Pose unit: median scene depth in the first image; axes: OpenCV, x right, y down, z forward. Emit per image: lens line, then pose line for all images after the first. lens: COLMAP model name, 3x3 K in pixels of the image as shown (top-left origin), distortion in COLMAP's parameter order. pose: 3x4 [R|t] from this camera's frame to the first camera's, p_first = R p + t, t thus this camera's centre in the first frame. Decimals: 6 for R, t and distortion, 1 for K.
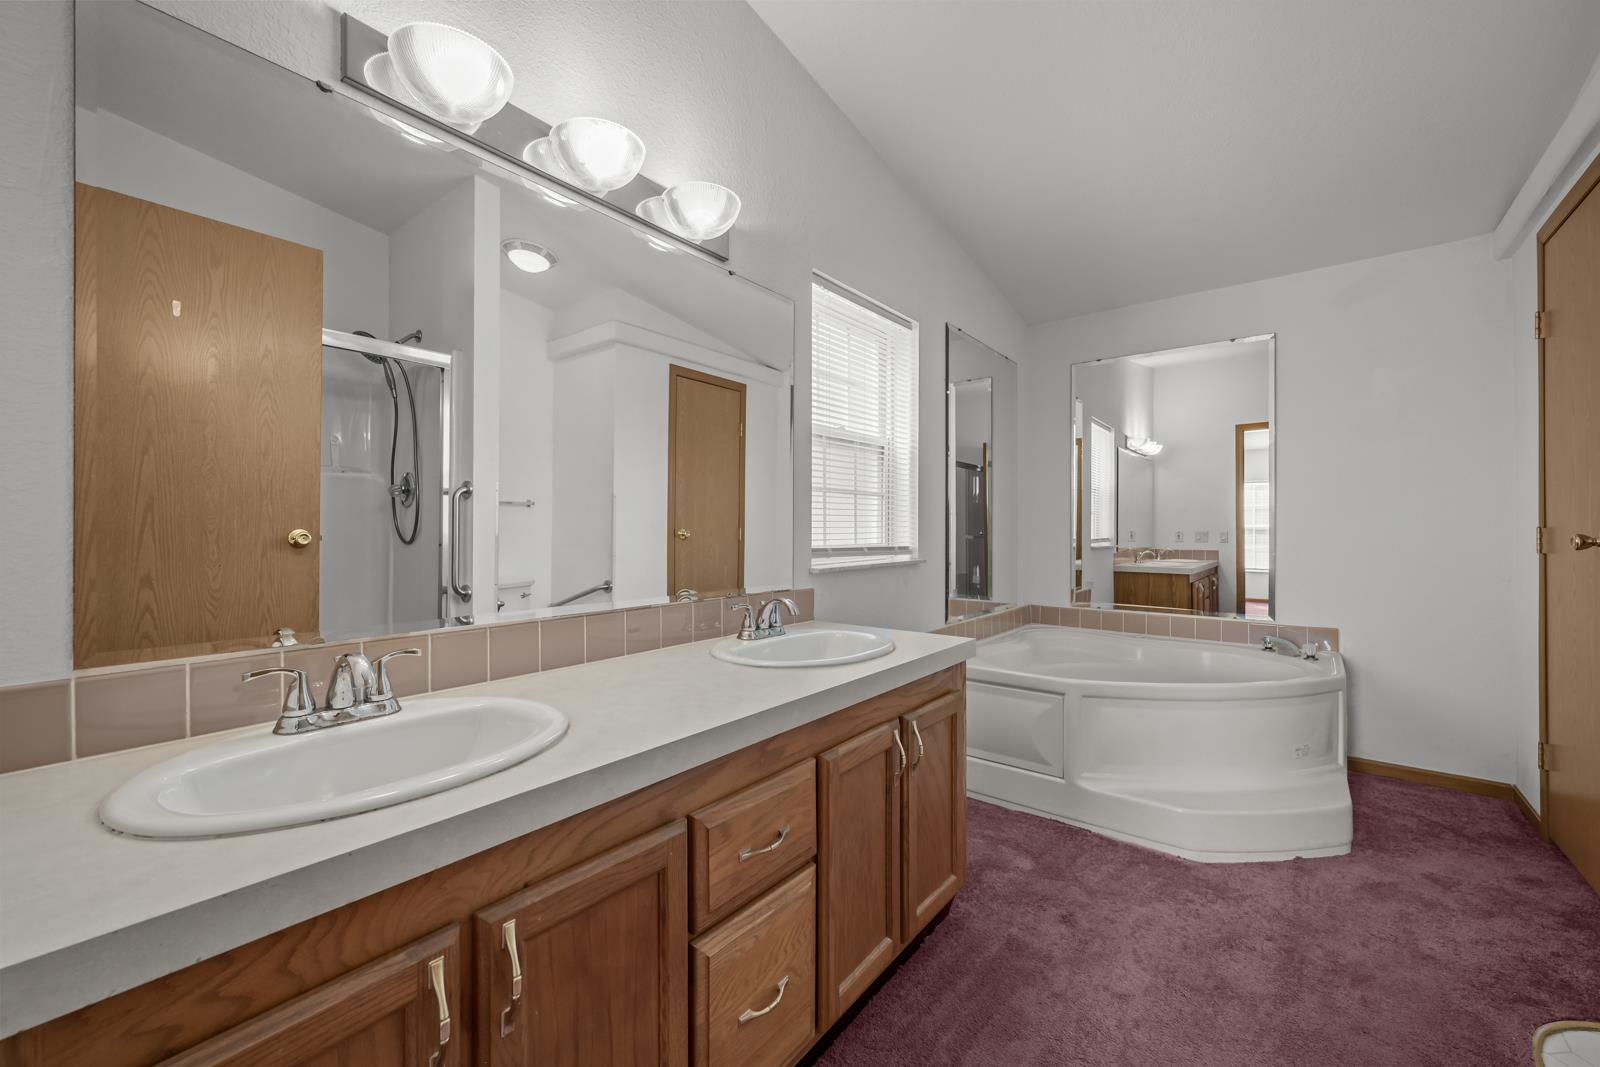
lens RADIAL K [[650.1, 0, 800.0], [0, 650.1, 533.5], [0, 0, 1]] dist [0.002112, 0.000376]
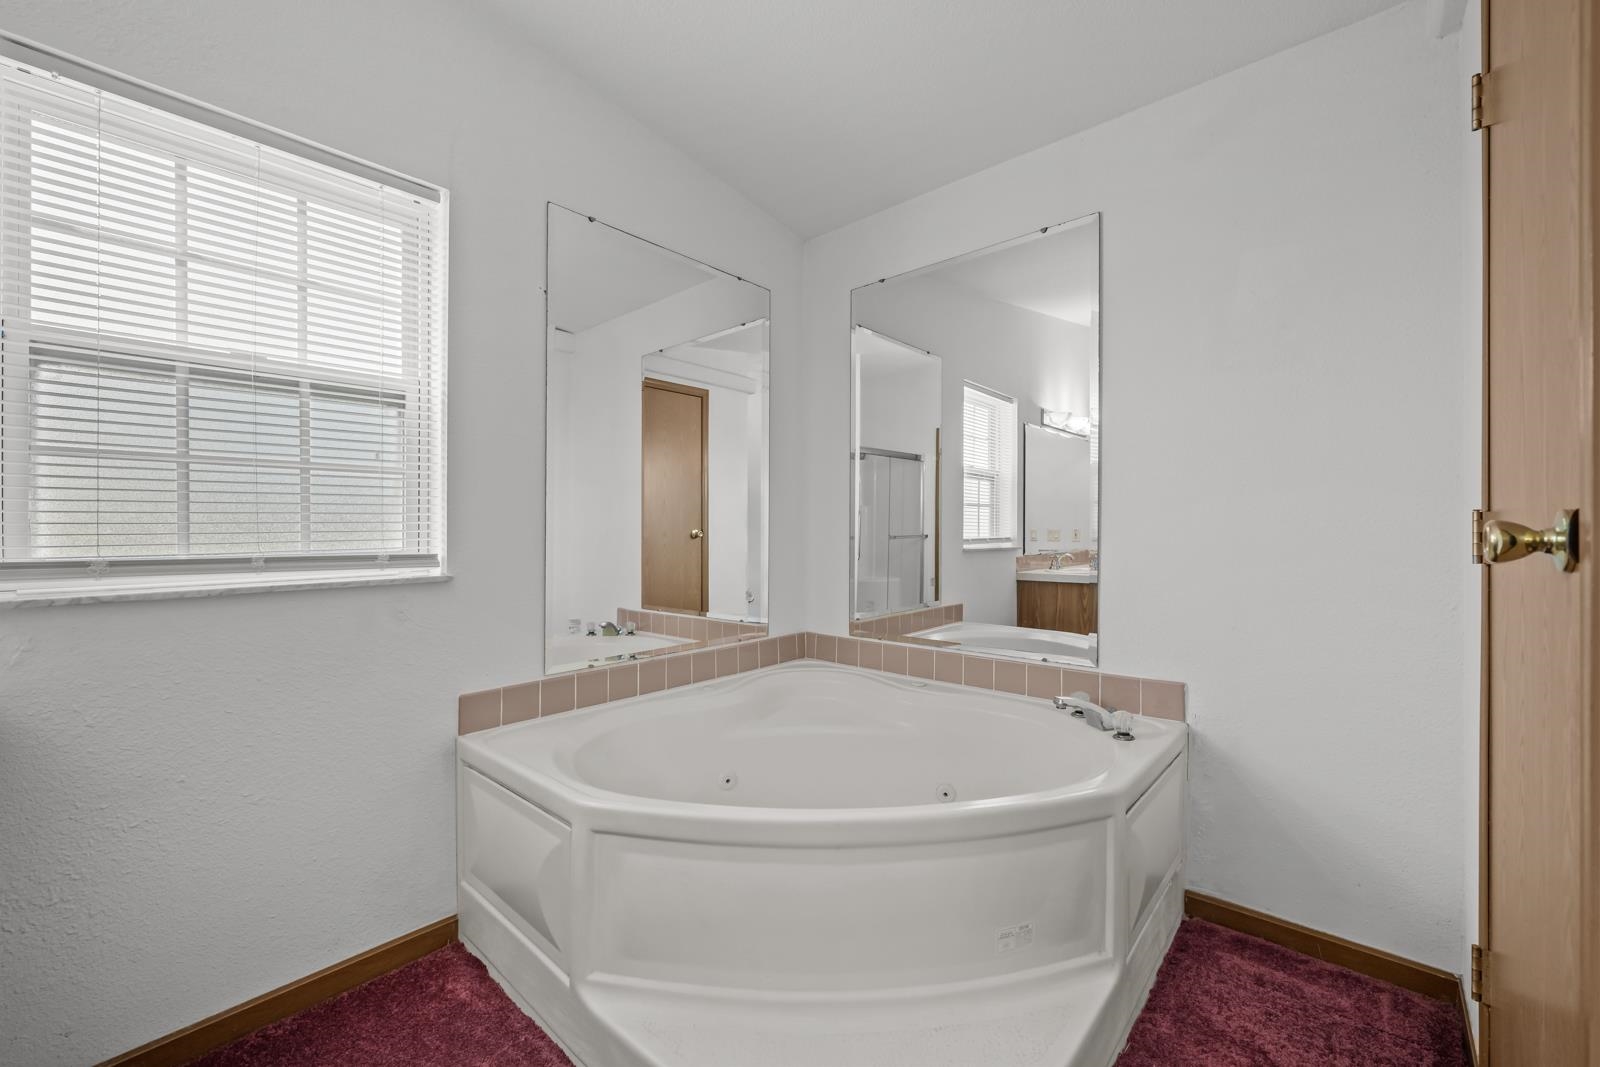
lens RADIAL K [[644.6, 0, 805.0], [0, 644.6, 542.5], [0, 0, 1]] dist [-0.003695, -0.000593]
pose [[0.998068, -0.006884, -0.061742, 0.544227], [0.007589, 0.999909, 0.011185, 0.004381], [0.061660, -0.011632, 0.998029, 0.402513]]
